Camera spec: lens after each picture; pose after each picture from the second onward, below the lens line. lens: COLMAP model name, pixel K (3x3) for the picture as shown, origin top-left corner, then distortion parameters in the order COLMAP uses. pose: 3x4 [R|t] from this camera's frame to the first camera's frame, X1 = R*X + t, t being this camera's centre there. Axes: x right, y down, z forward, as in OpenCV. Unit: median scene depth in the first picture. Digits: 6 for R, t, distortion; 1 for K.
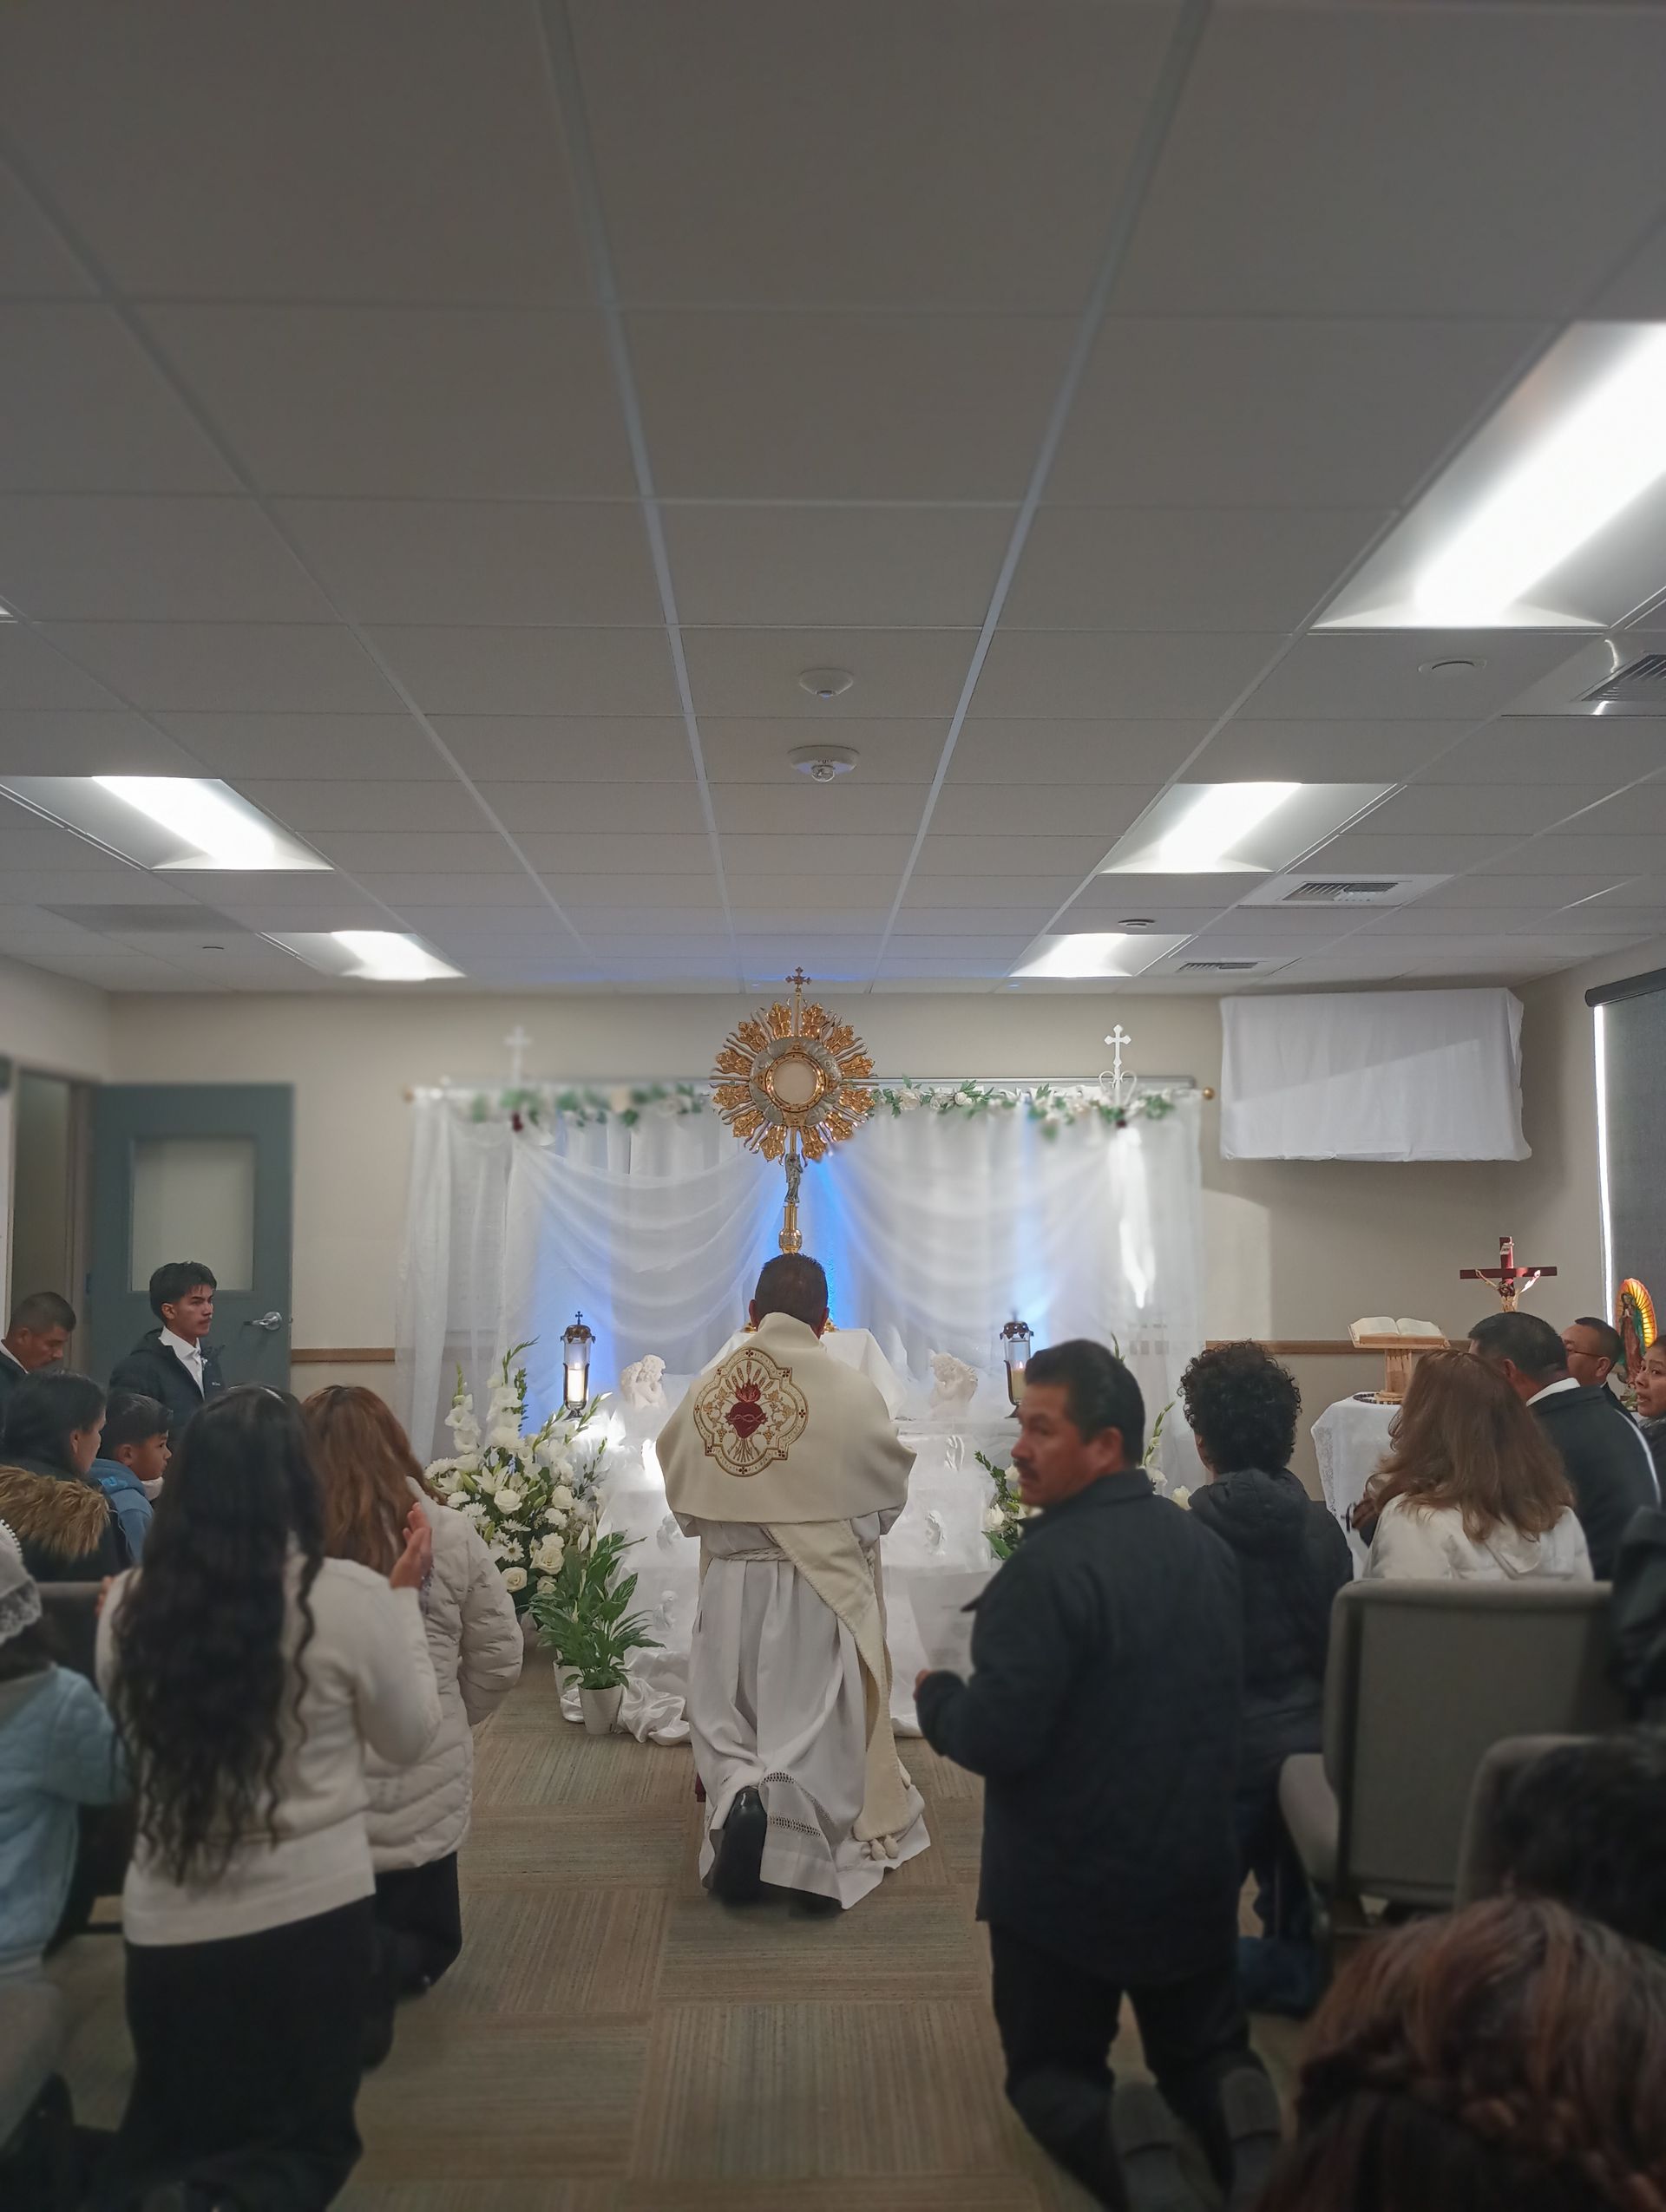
lens RADIAL K [[1818.5, 0, 847.0], [0, 1818.5, 1101.0], [0, 0, 1]] dist [0.068678, -0.096211]
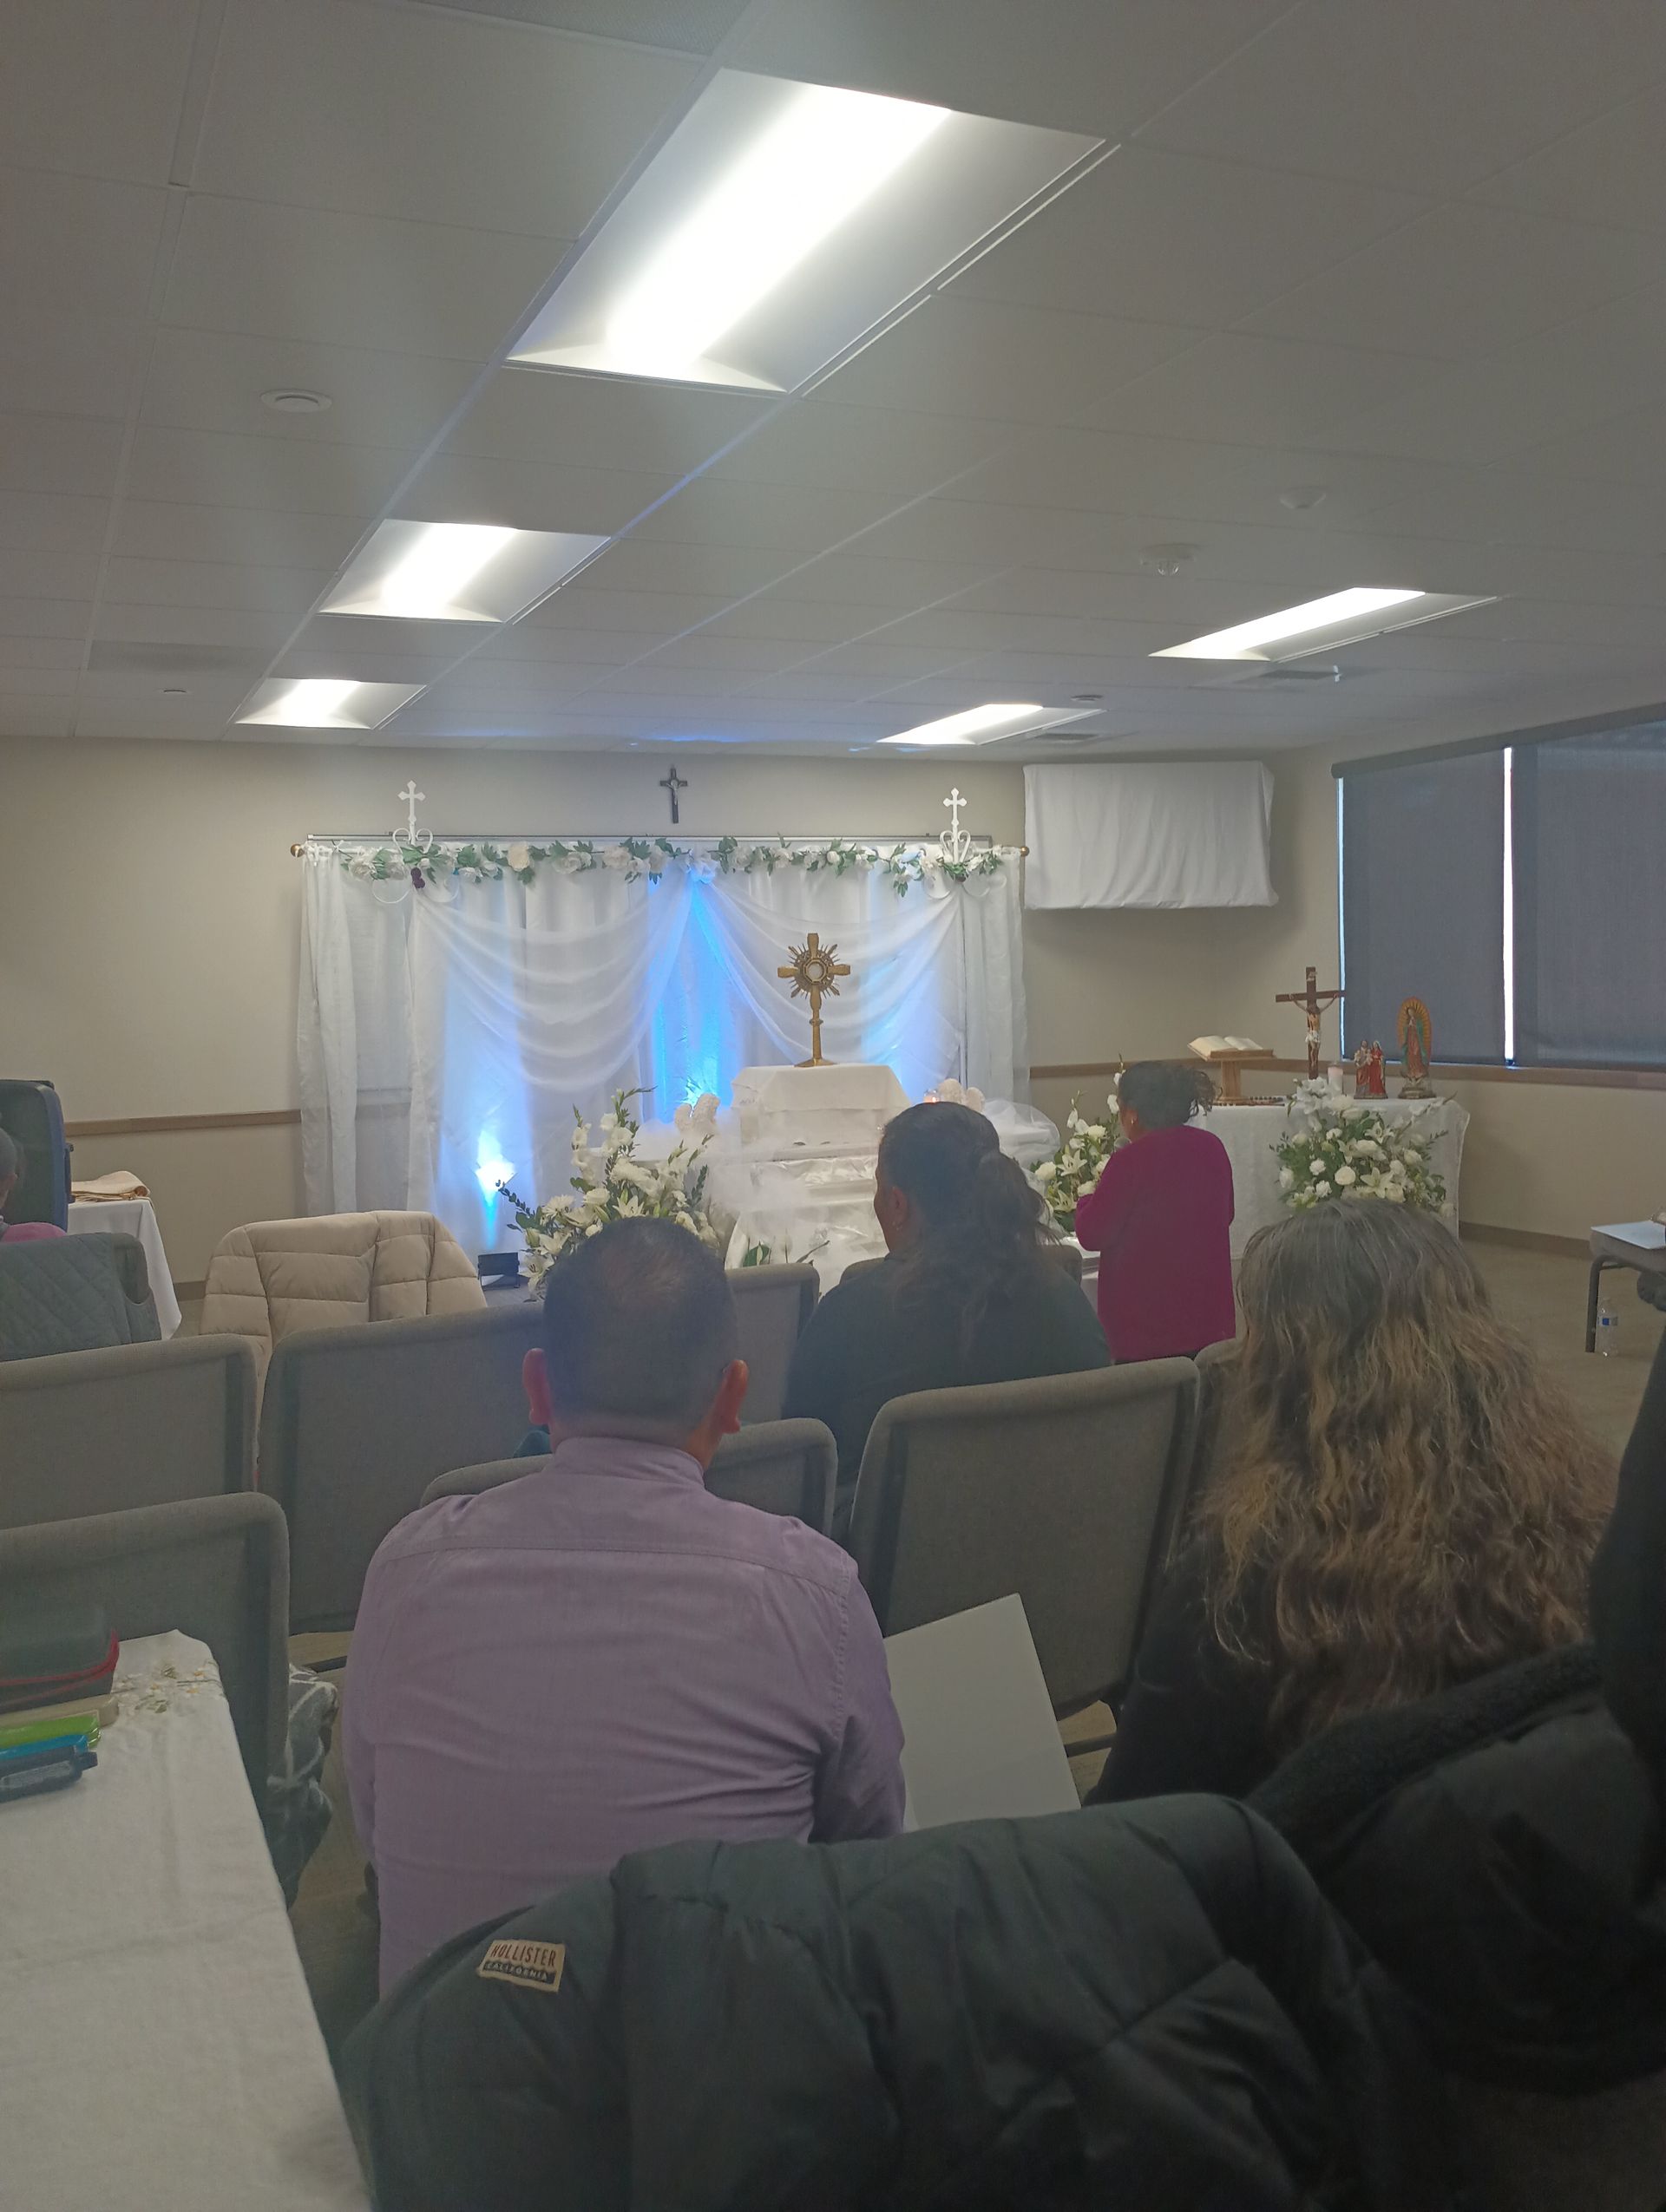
lens RADIAL K [[1826.9, 0, 843.4], [0, 1826.9, 1114.8], [0, 0, 1]] dist [0.074829, -0.091775]
pose [[0.924898, -0.053584, 0.376422, -0.350457], [0.001997, 0.990691, 0.136117, 0.003258], [-0.380211, -0.125142, 0.916395, -0.023558]]
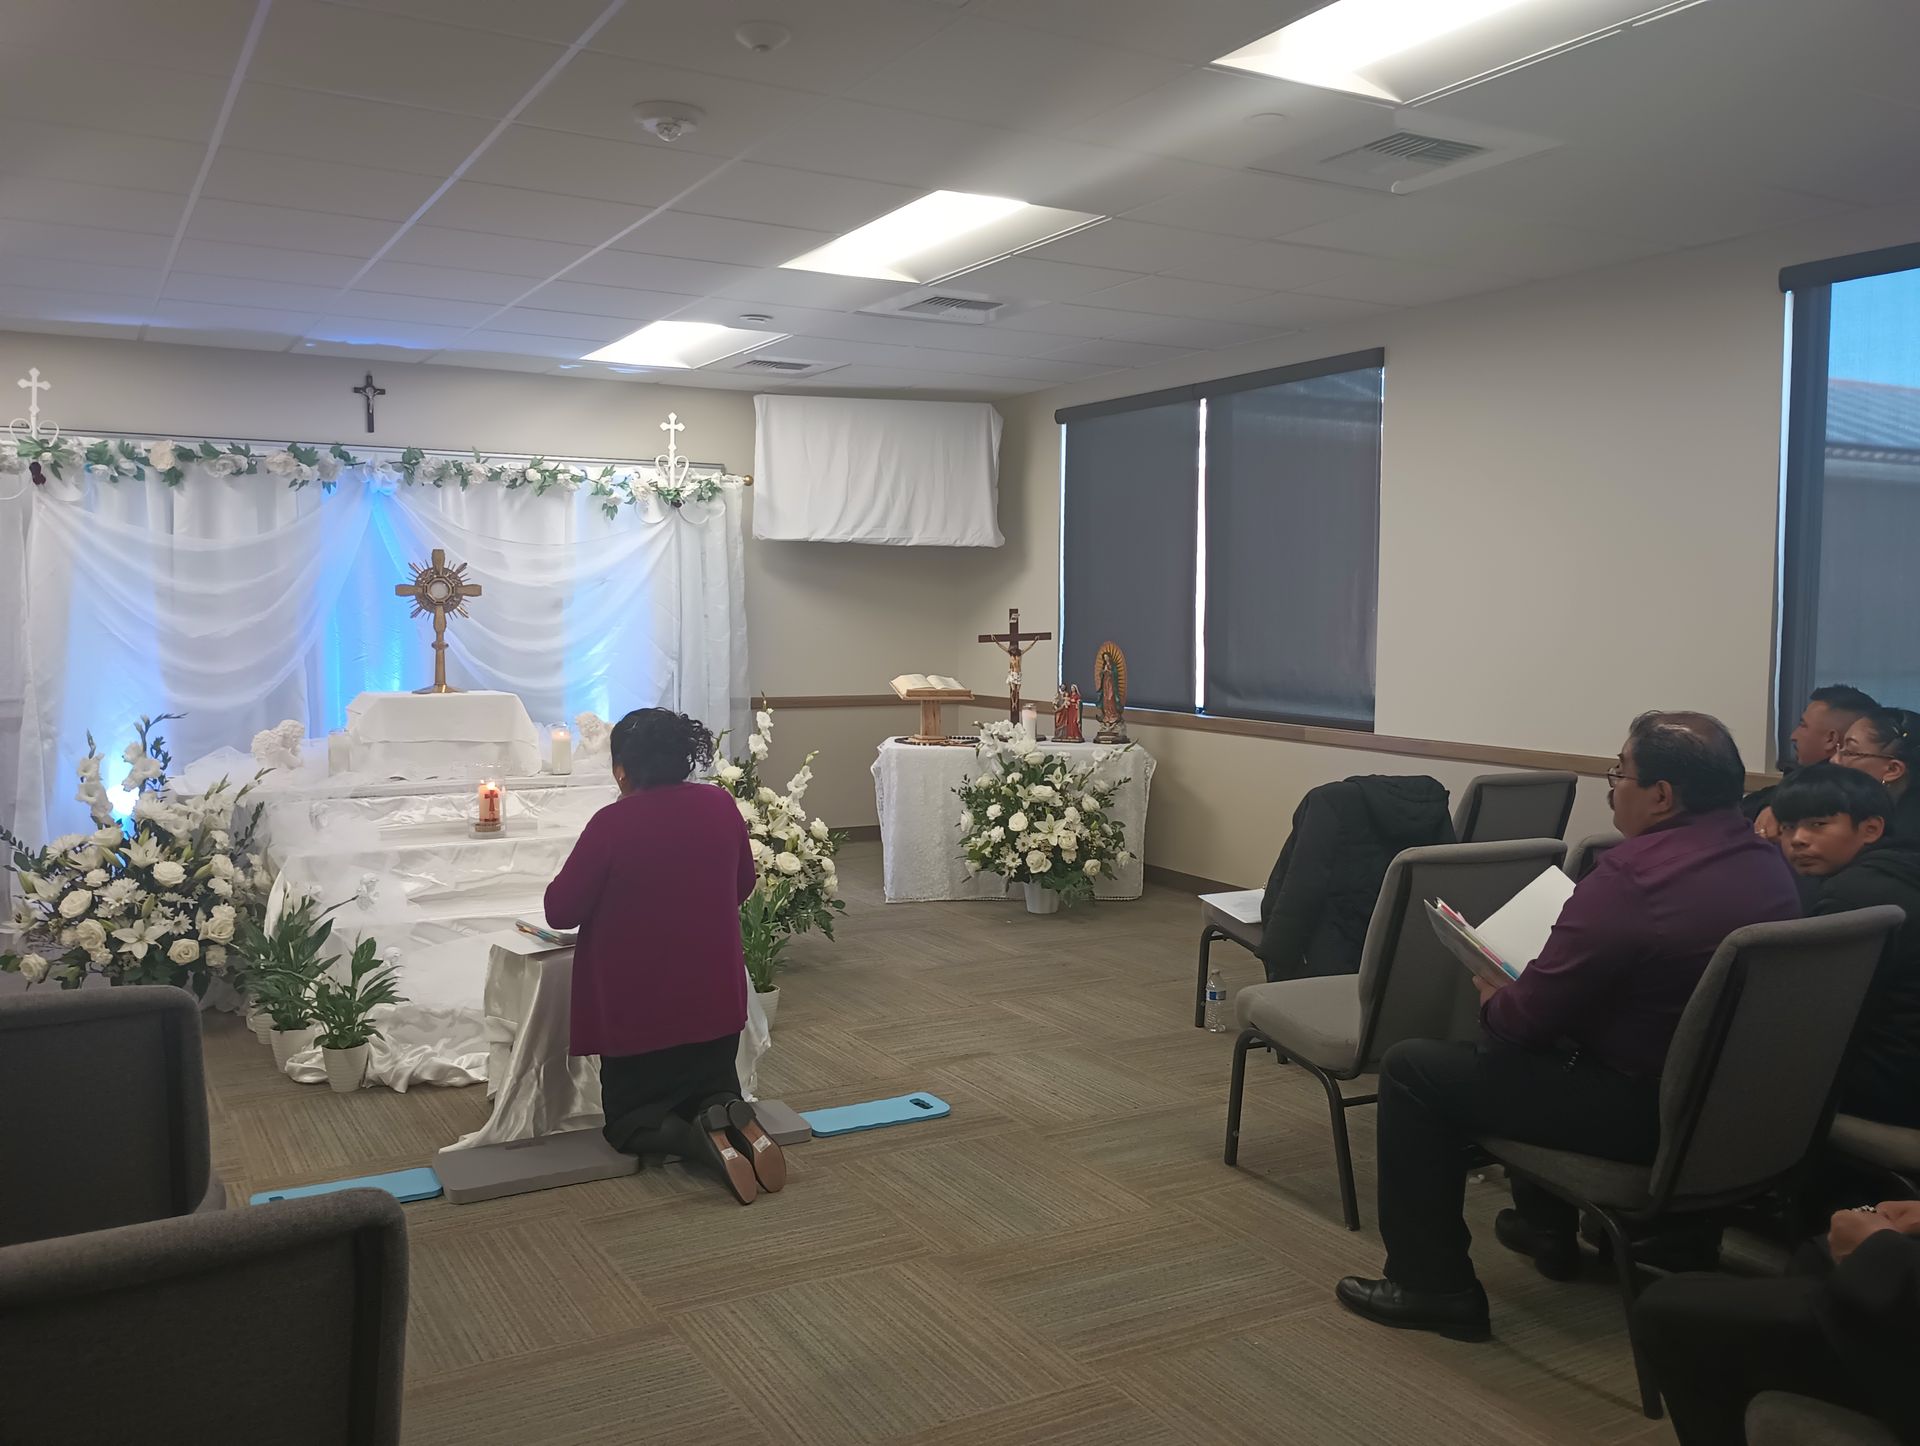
lens RADIAL K [[1585.5, 0, 954.4], [0, 1585.5, 701.5], [0, 0, 1]] dist [0.074829, -0.091775]
pose [[0.885458, -0.018470, 0.464353, -0.150591], [-0.041399, 0.992102, 0.118404, 0.010043], [-0.462872, -0.124065, 0.877700, 0.062986]]
